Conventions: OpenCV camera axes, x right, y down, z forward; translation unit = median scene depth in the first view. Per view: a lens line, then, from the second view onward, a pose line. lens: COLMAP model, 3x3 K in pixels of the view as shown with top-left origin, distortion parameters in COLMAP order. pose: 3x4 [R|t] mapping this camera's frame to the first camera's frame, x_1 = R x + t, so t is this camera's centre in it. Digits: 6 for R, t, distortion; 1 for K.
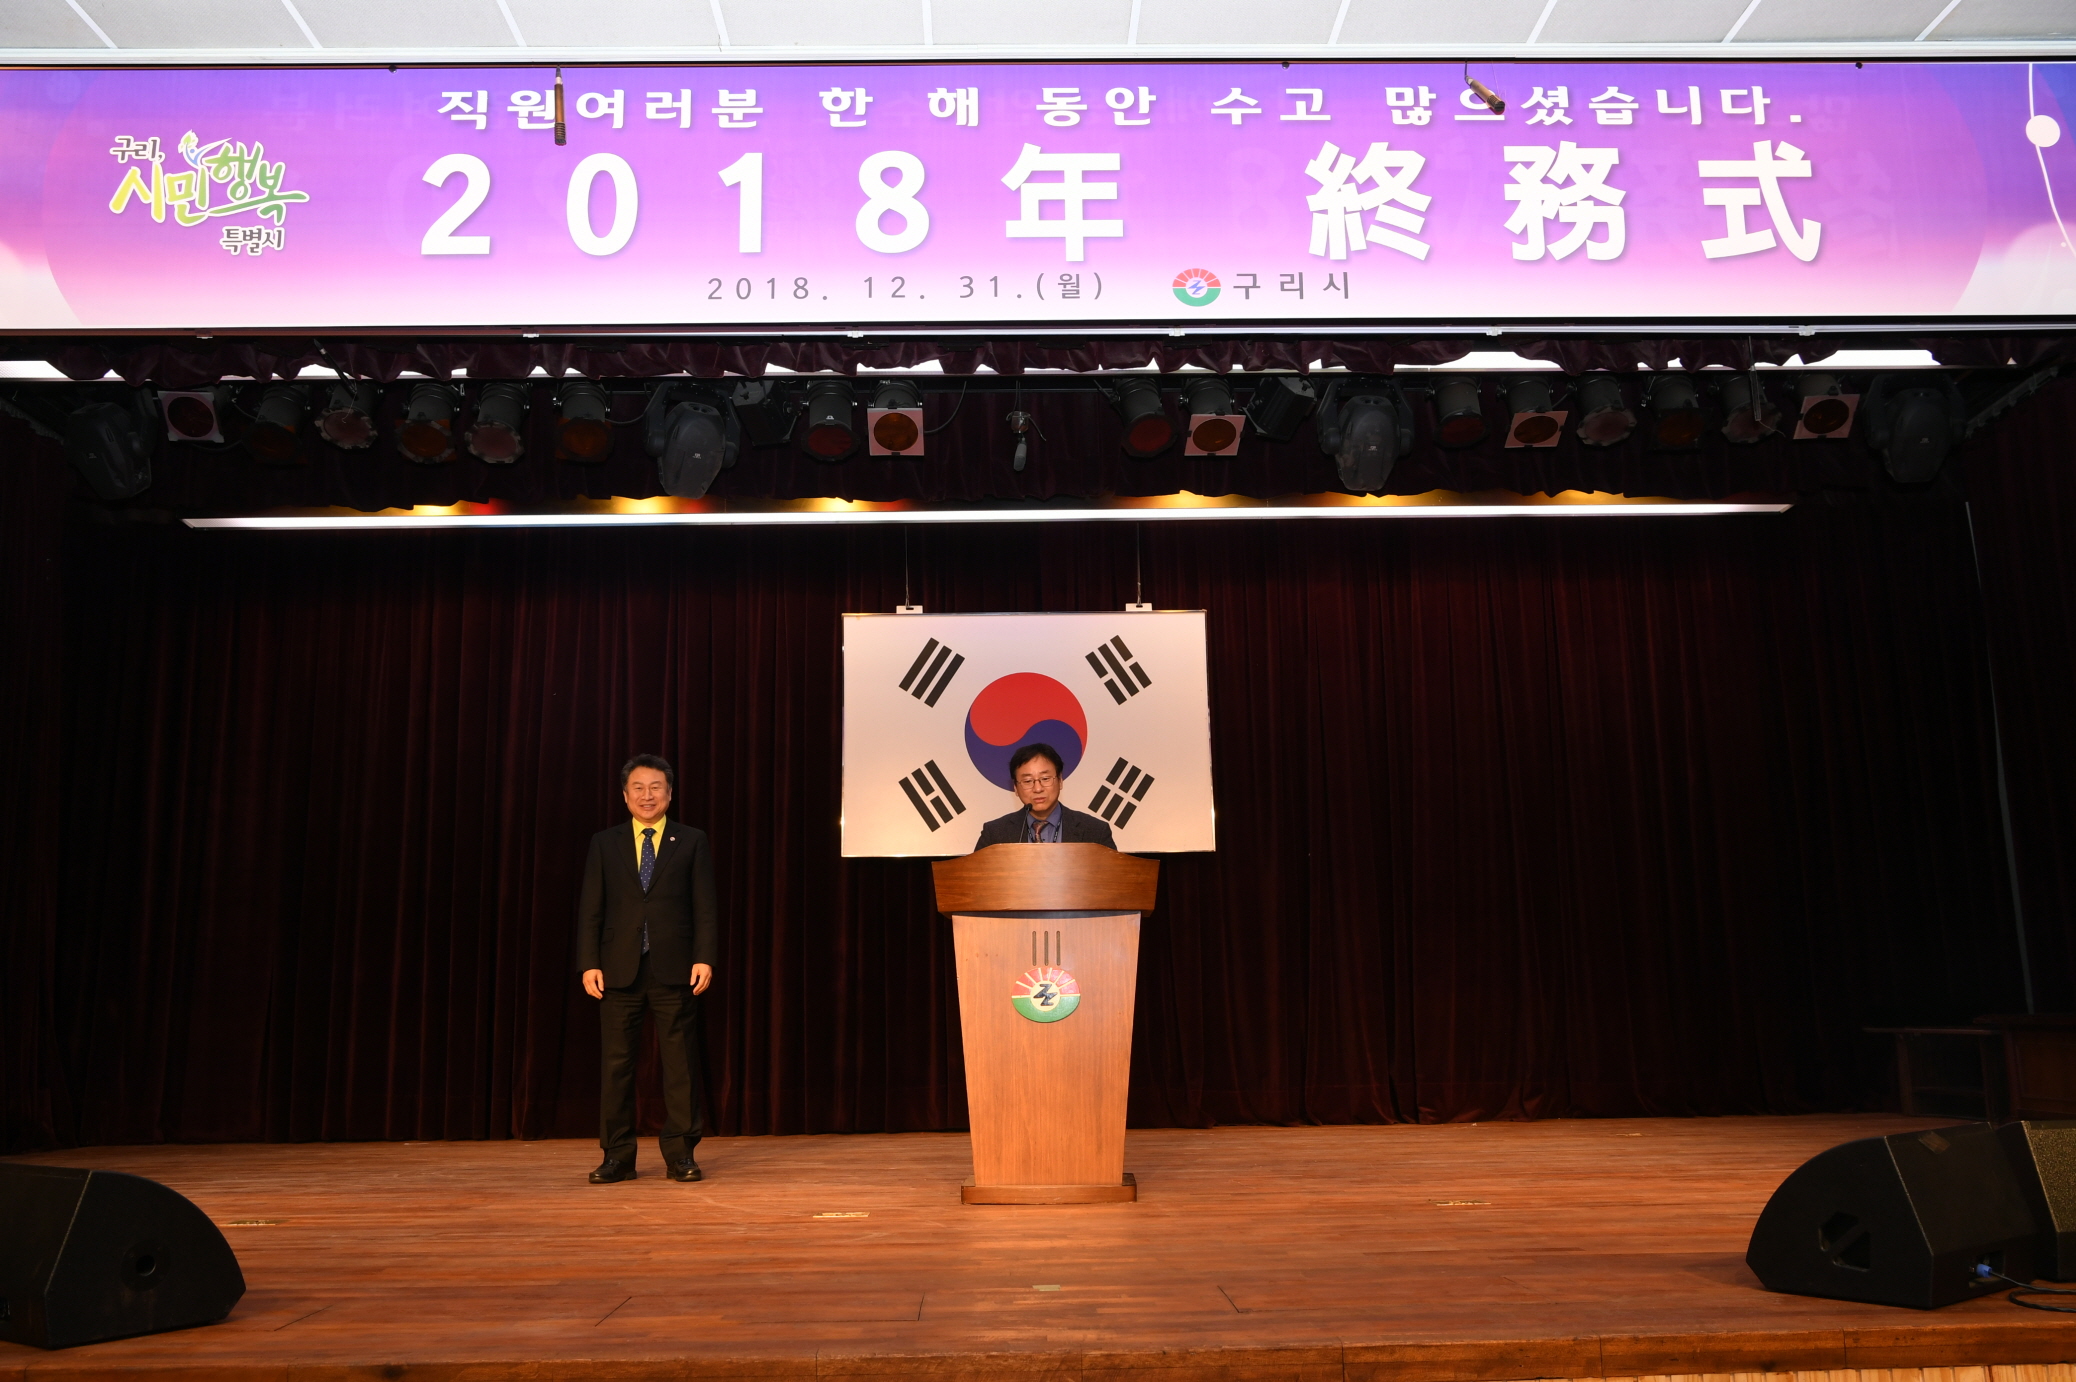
lens RADIAL K [[1763.2, 0, 1040.6], [0, 1763.2, 680.5], [0, 0, 1]] dist [-0.029670, 0.022443]
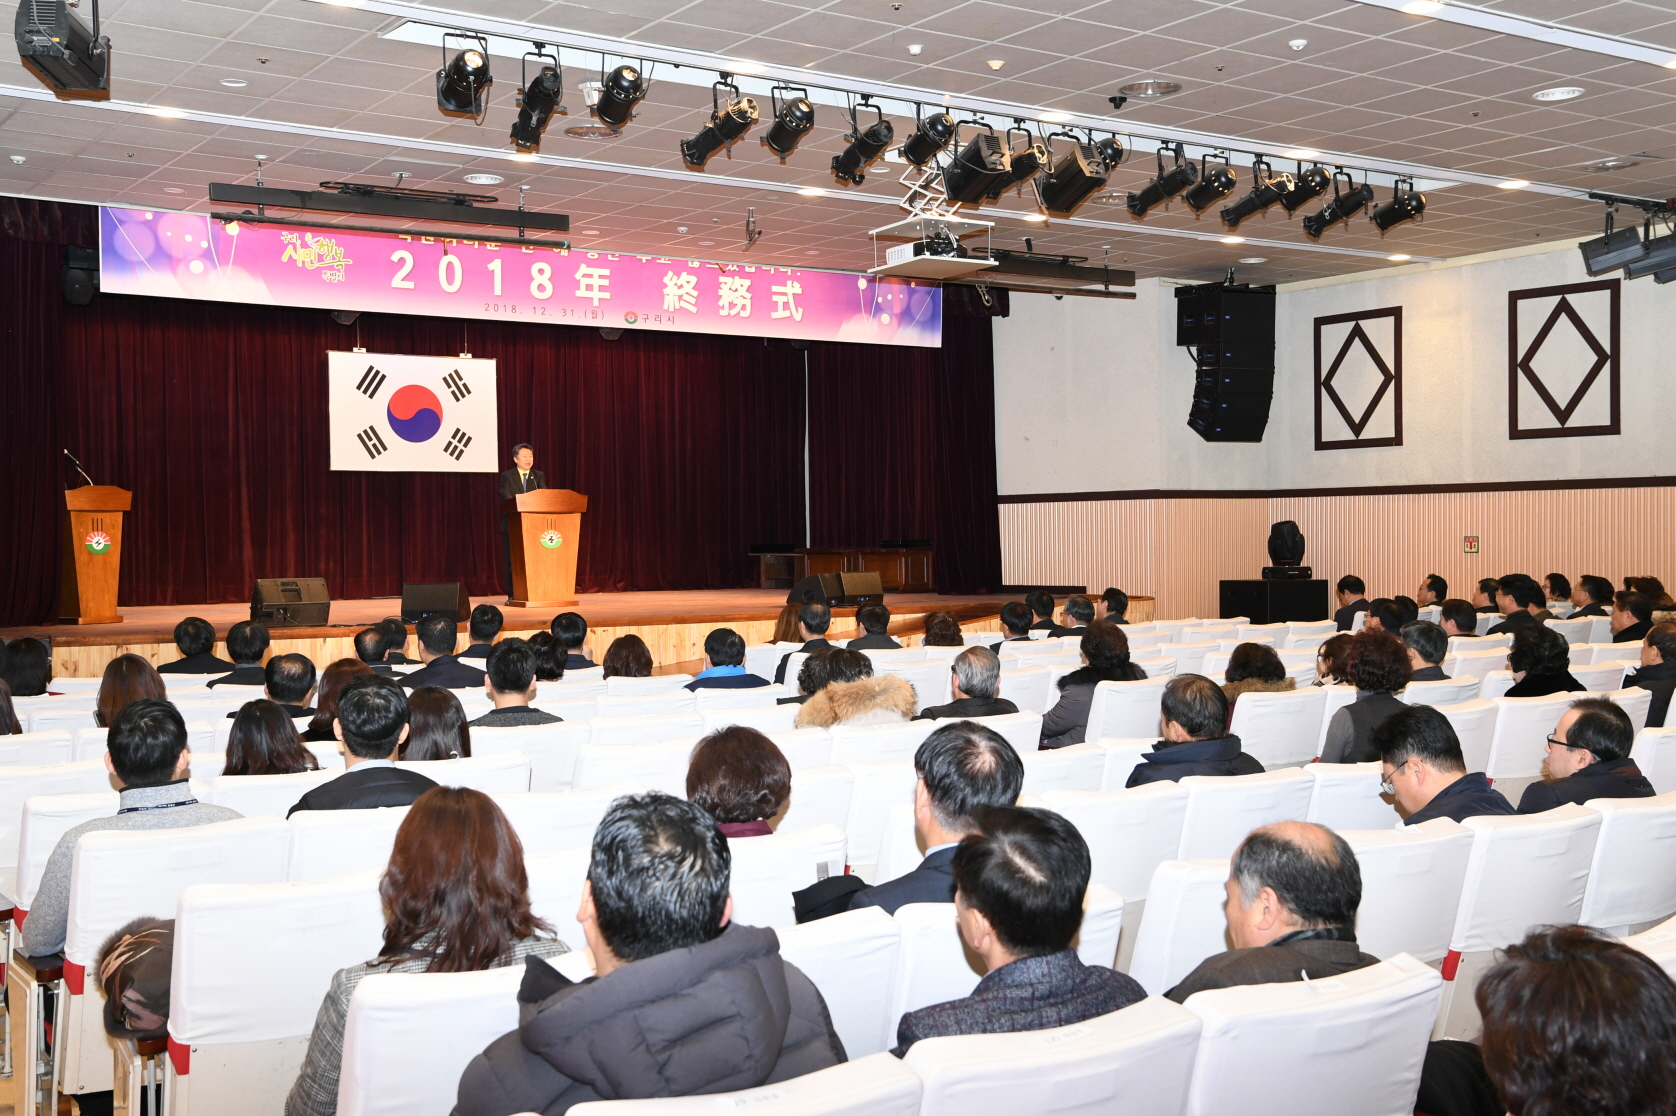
lens RADIAL K [[1836.0, 0, 838.0], [0, 1836.0, 558.0], [0, 0, 1]] dist [0.057570, 0.044573]
pose [[0.838109, 0.001850, 0.545500, -0.992882], [-0.107217, 0.981047, 0.161403, -0.266685], [-0.534863, -0.193760, 0.822423, -1.409083]]
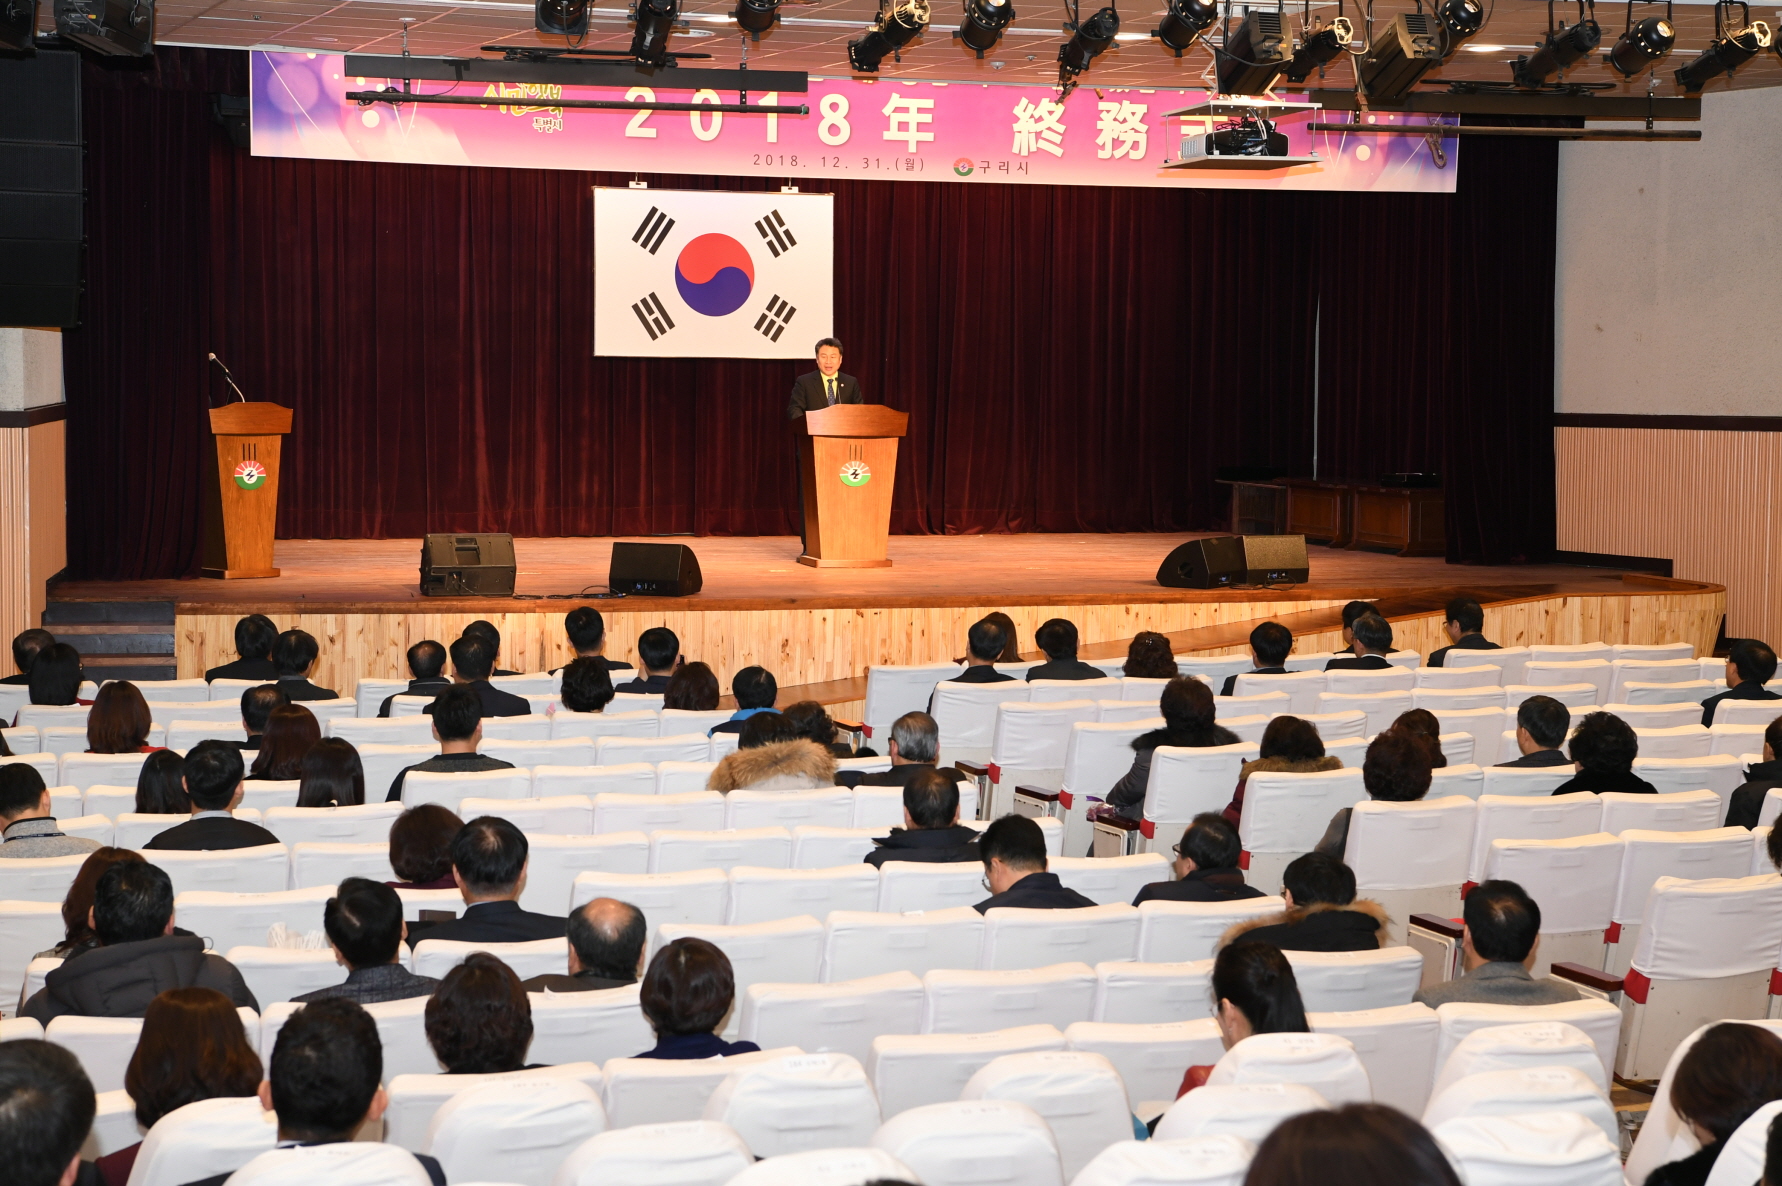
lens RADIAL K [[3382.5, 0, 888.0], [0, 3382.5, 588.3], [0, 0, 1]] dist [0.304802, 0.141251]
pose [[0.949490, 0.005381, 0.313752, -0.963703], [-0.086537, 0.965572, 0.245321, -0.540868], [-0.301630, -0.260081, 0.917266, -2.179955]]
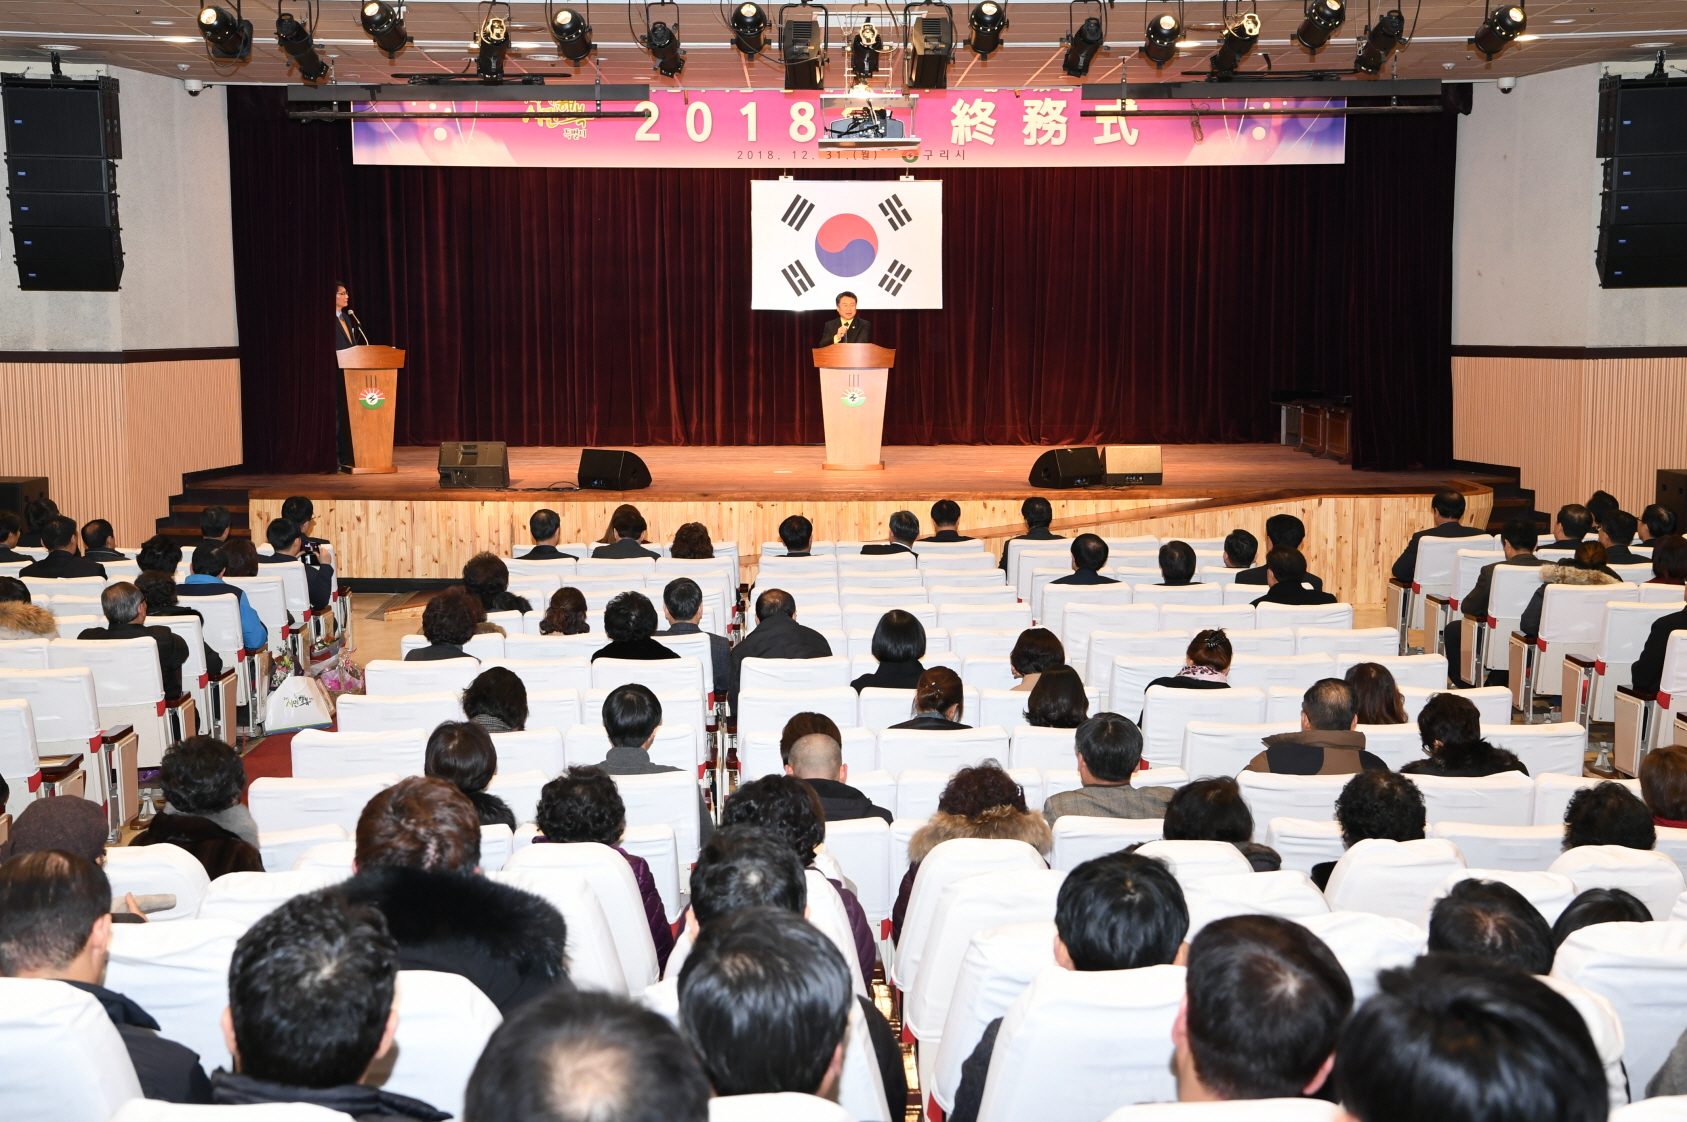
lens RADIAL K [[2481.2, 0, 843.5], [0, 2481.2, 561.0], [0, 0, 1]] dist [0.199520, 0.030885]
pose [[0.999881, 0.015067, -0.003200, 0.002959], [-0.013483, 0.956581, 0.291153, -0.549422], [0.007448, -0.291075, 0.956671, -2.167658]]
